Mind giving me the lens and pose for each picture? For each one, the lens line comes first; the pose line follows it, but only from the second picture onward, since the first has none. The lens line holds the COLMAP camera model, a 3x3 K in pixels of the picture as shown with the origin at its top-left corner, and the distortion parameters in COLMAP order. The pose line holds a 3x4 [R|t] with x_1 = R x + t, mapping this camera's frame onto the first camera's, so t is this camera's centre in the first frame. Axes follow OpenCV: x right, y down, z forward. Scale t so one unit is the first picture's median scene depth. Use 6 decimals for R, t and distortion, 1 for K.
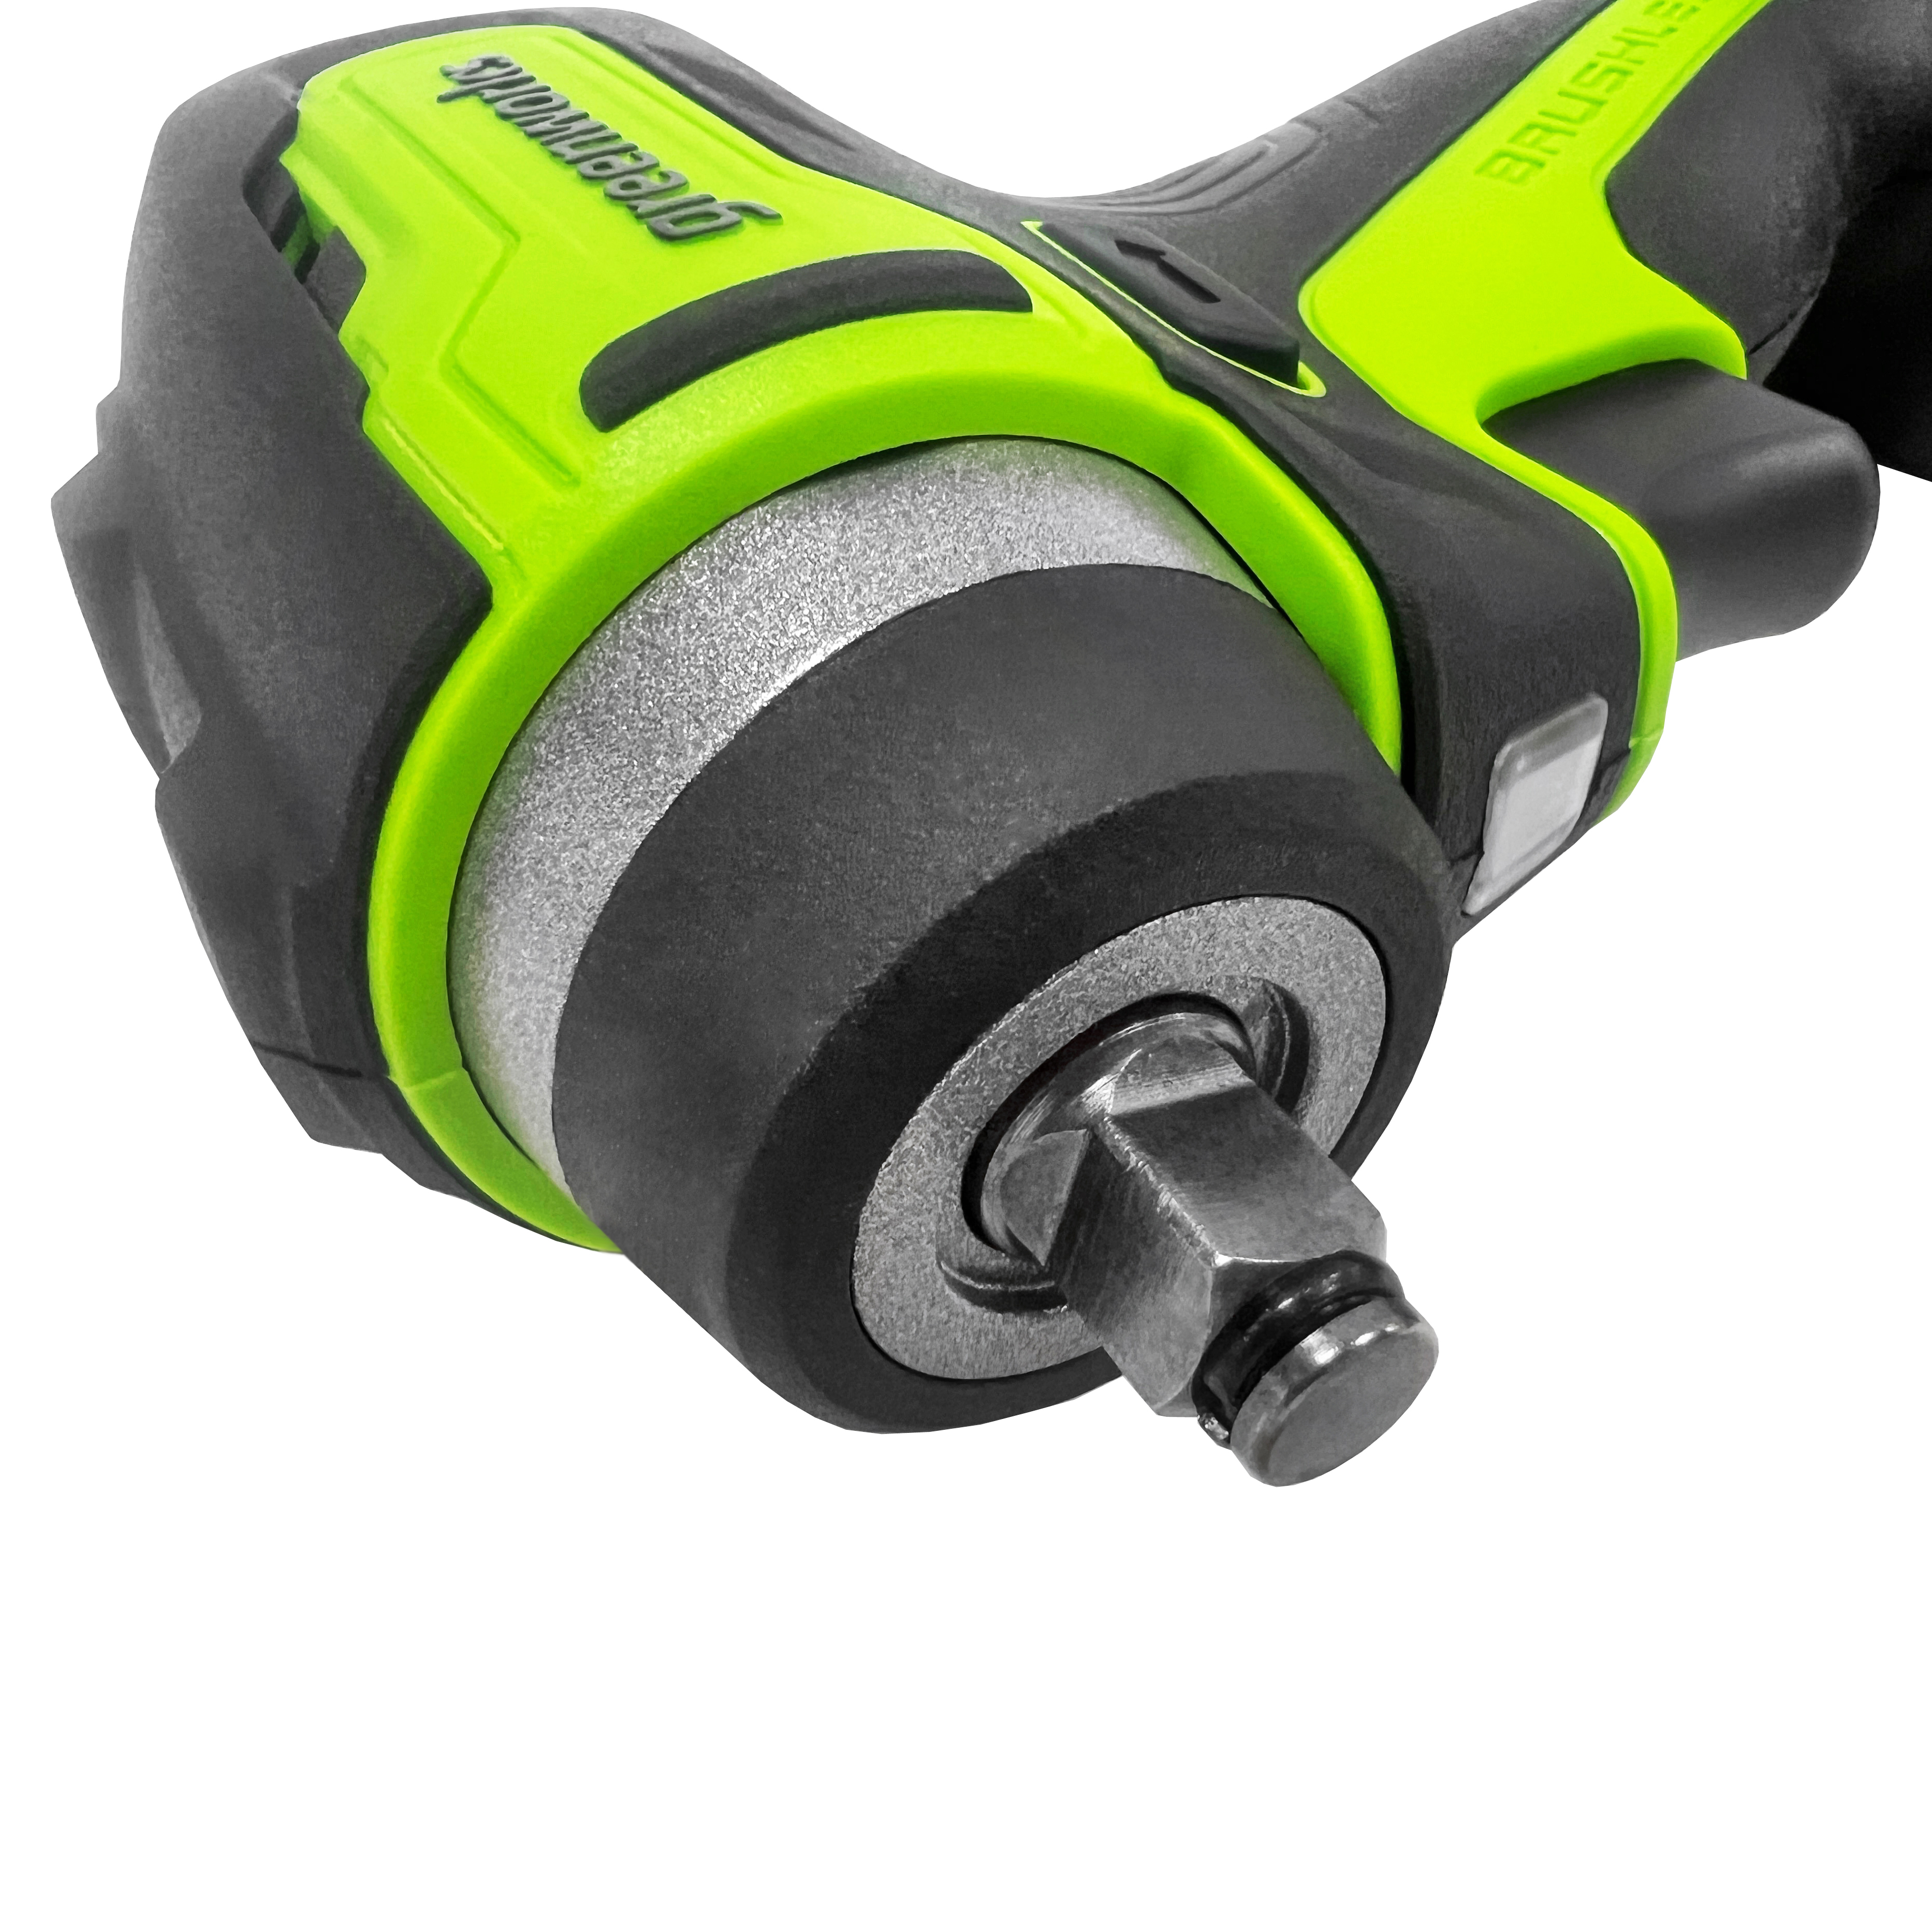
lens RADIAL K [[1703.9, 0, 952.7], [0, 1703.9, 967.2], [0, 0, 1]] dist [-0.027981, -0.007414]
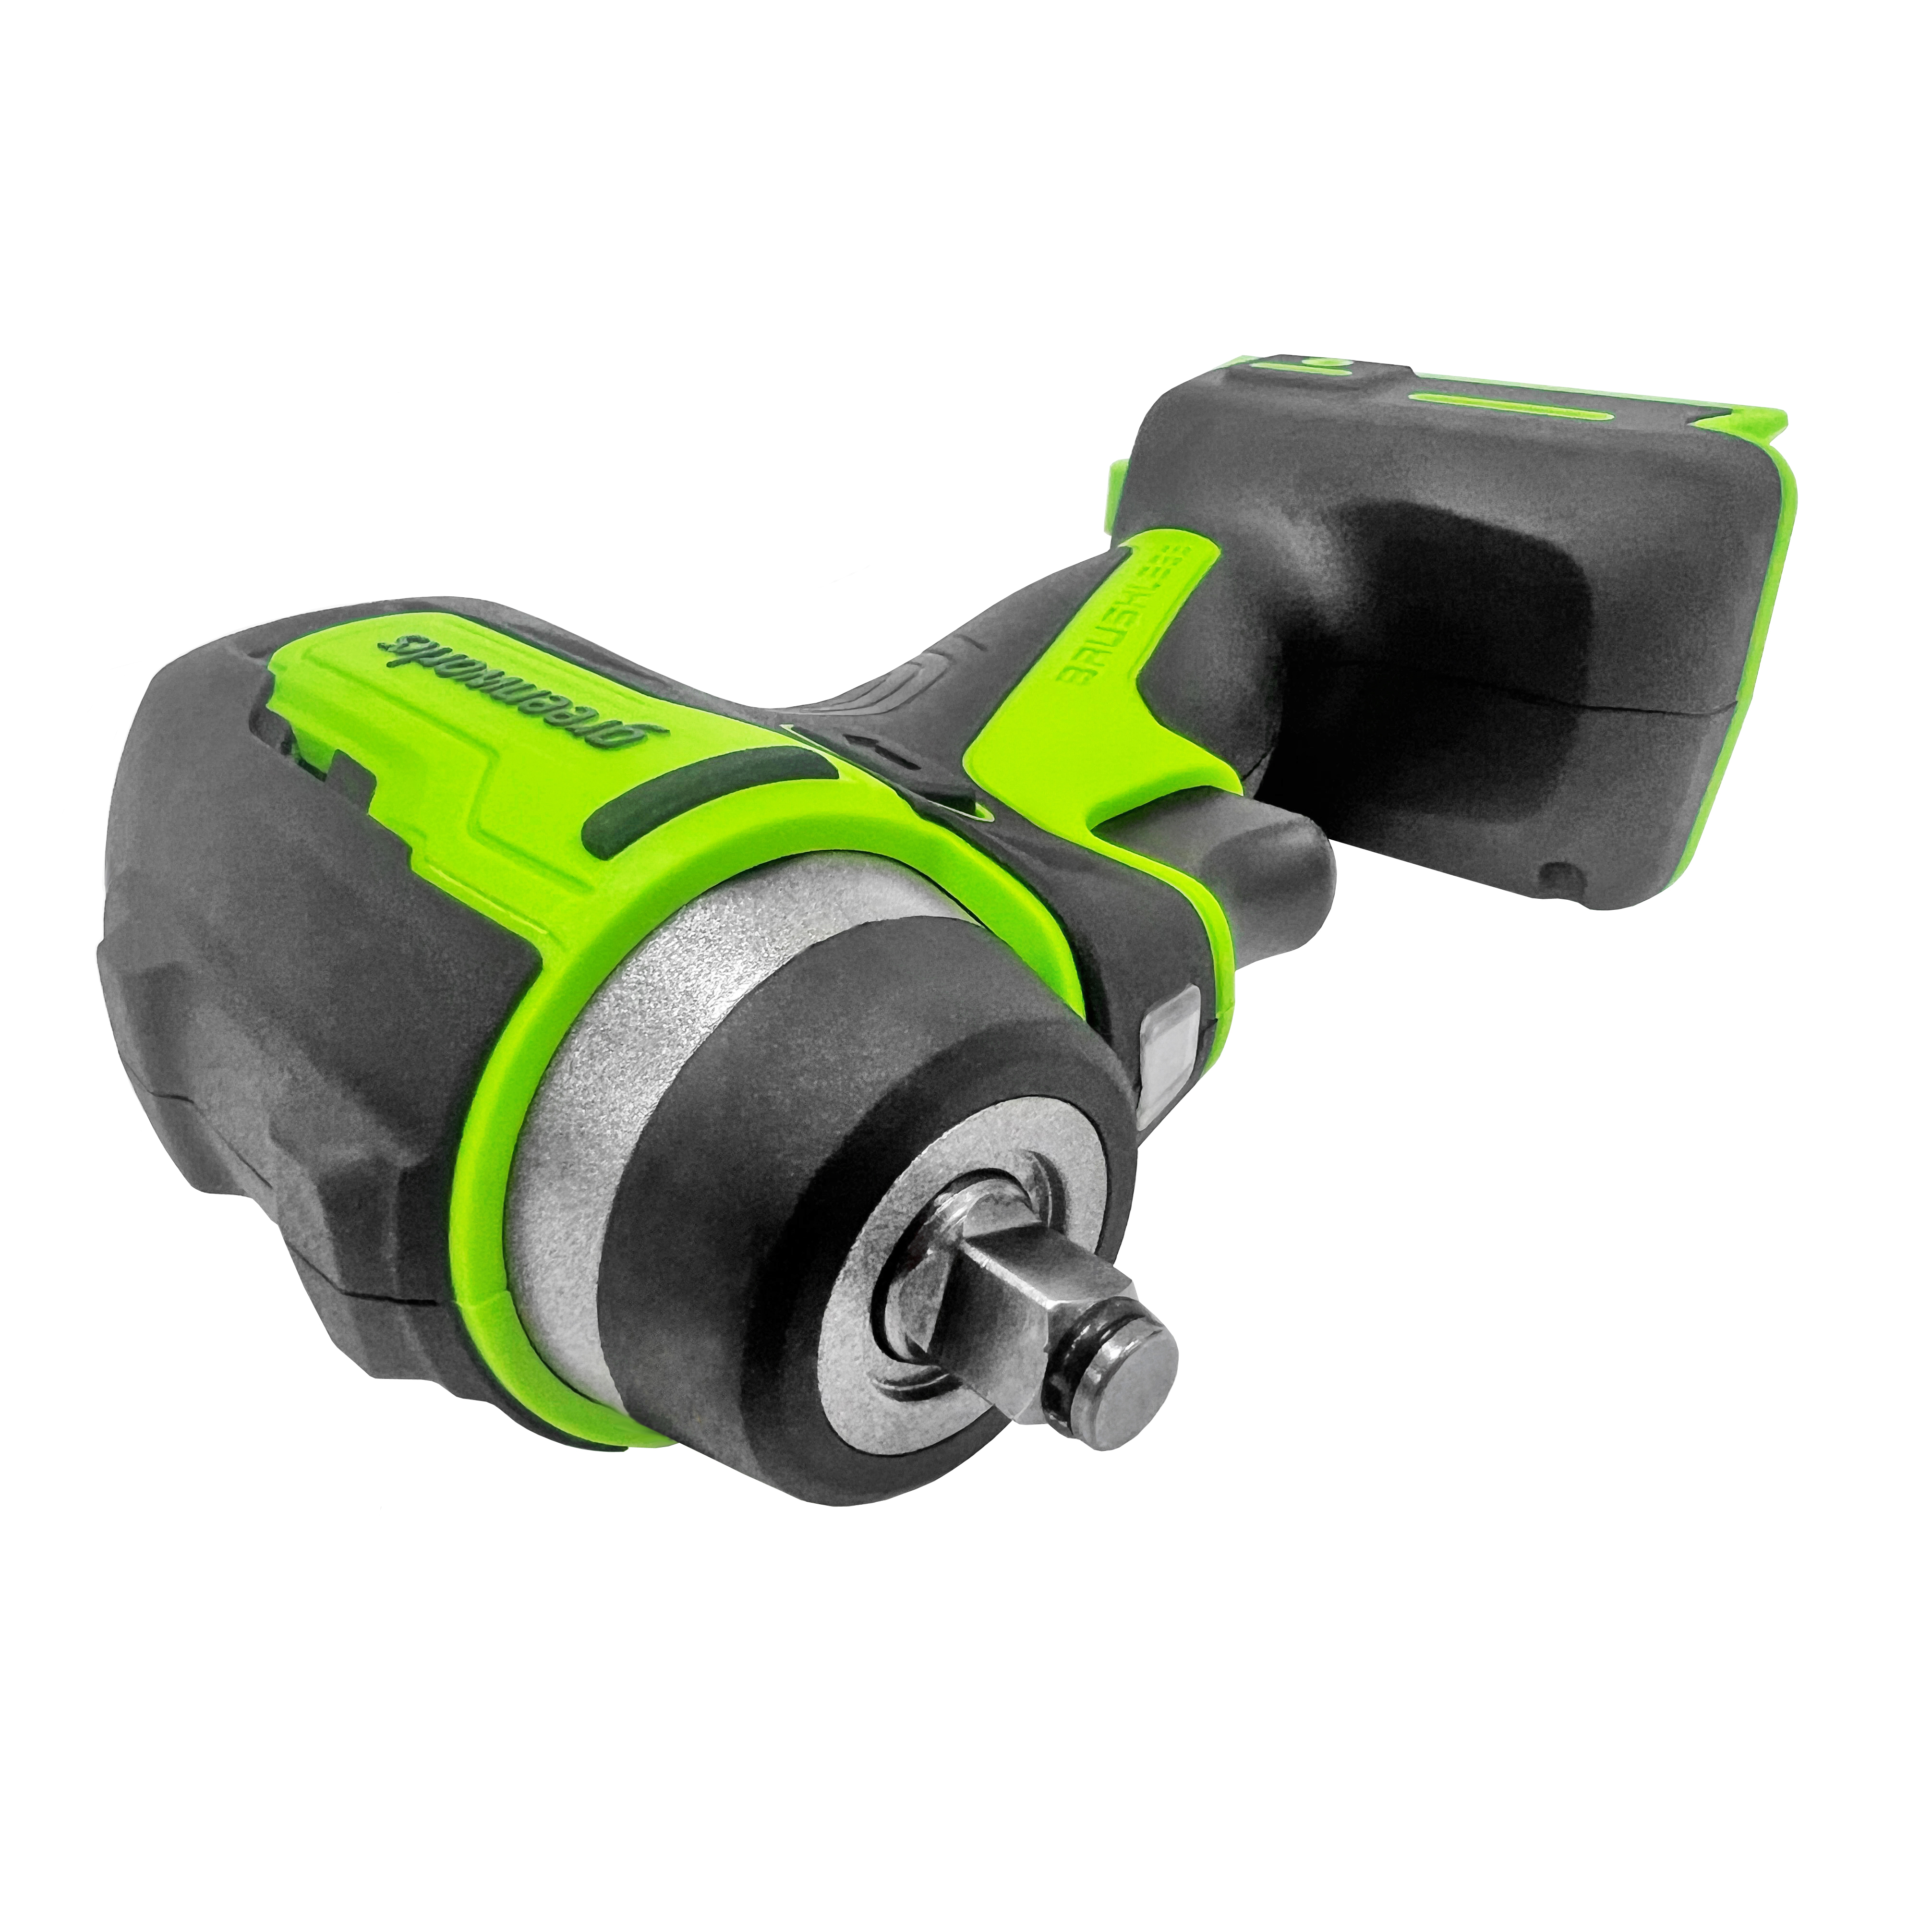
lens RADIAL K [[1703.9, 0, 967.8], [0, 1703.9, 961.0], [0, 0, 1]] dist [-0.027981, -0.007414]
pose [[0.963778, -0.079494, 0.254584, -0.254067], [0.143713, 0.958905, -0.244637, 0.198028], [-0.224675, 0.272362, 0.935596, -0.506408]]
